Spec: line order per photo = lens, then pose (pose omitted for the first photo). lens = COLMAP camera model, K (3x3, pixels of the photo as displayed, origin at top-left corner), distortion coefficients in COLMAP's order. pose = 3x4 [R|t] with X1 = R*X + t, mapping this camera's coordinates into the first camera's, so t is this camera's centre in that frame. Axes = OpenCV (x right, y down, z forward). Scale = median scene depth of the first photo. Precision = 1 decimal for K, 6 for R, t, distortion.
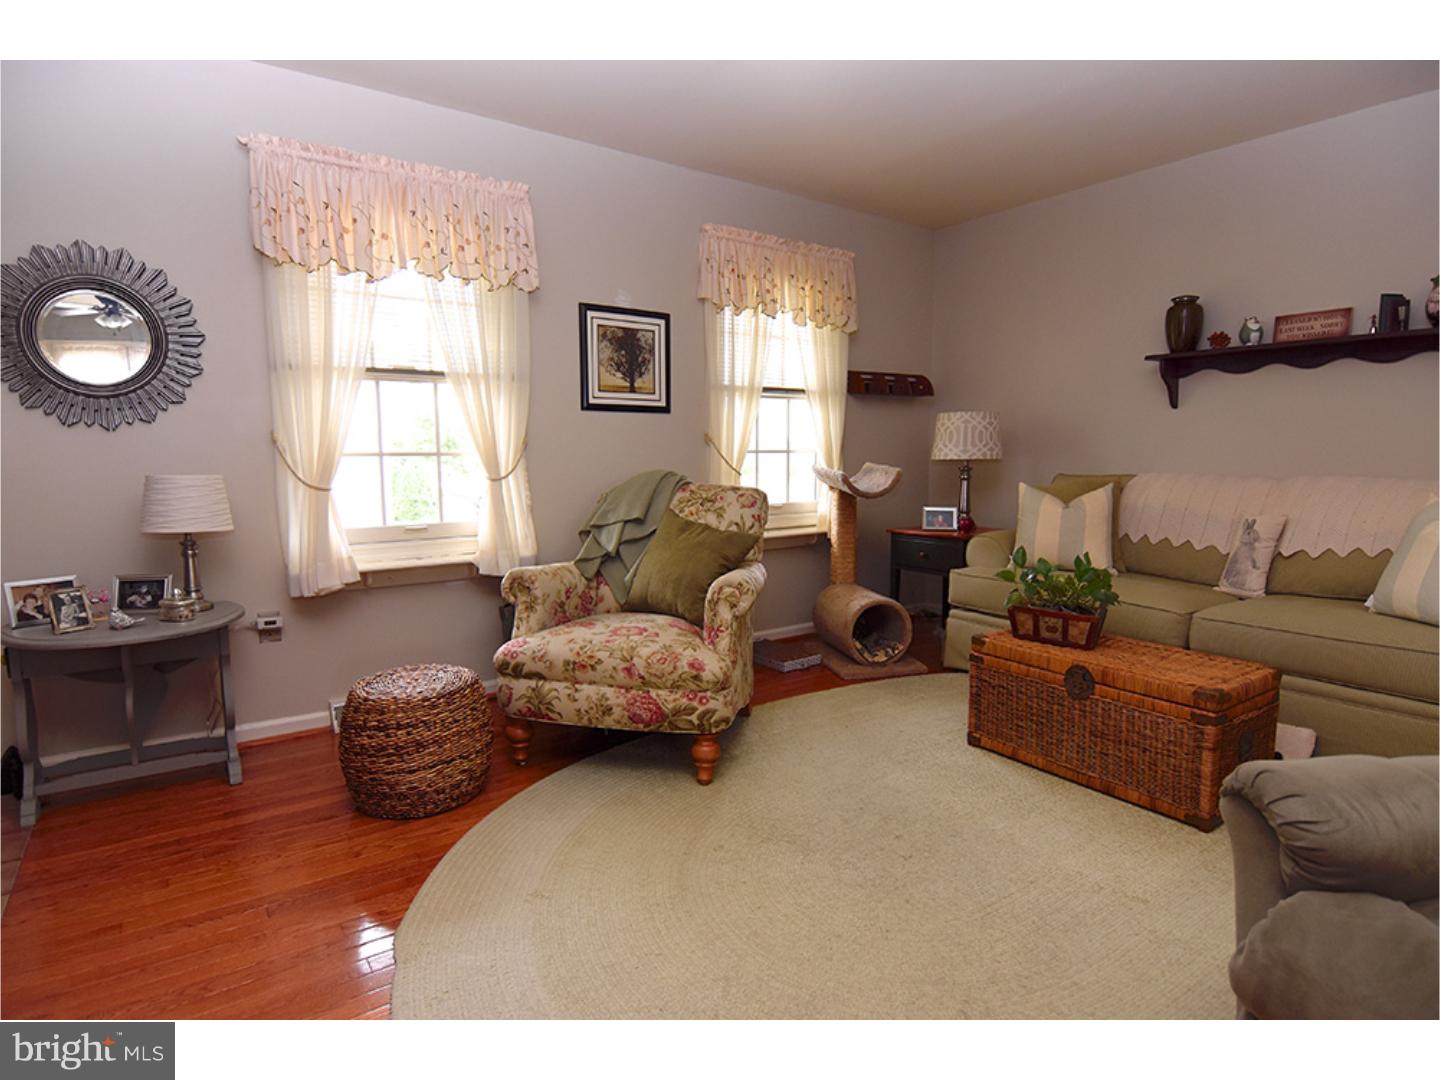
lens RADIAL K [[778.4, 0, 720.0], [0, 778.4, 540.0], [0, 0, 1]] dist [-0.003343, -0.016750]
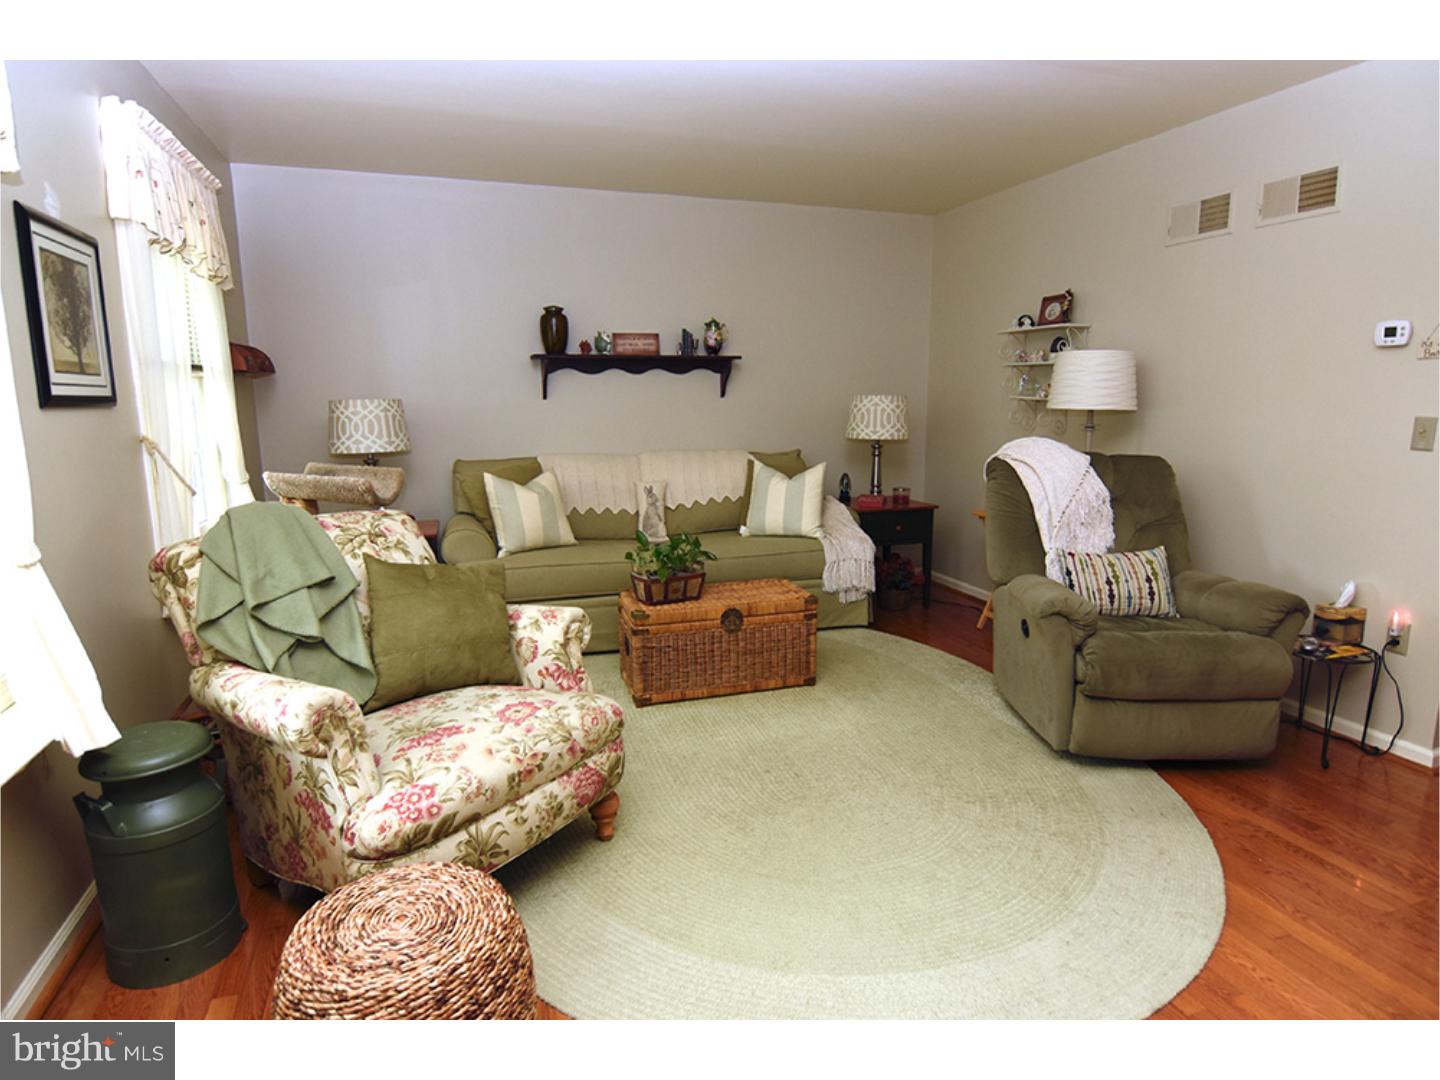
lens RADIAL K [[831.8, 0, 720.0], [0, 831.8, 540.0], [0, 0, 1]] dist [-0.002414, -0.000924]
pose [[0.265401, -0.162988, 0.950261, -0.716750], [0.112529, 0.984108, 0.137365, -0.124595], [-0.957549, 0.070475, 0.279524, 0.488337]]
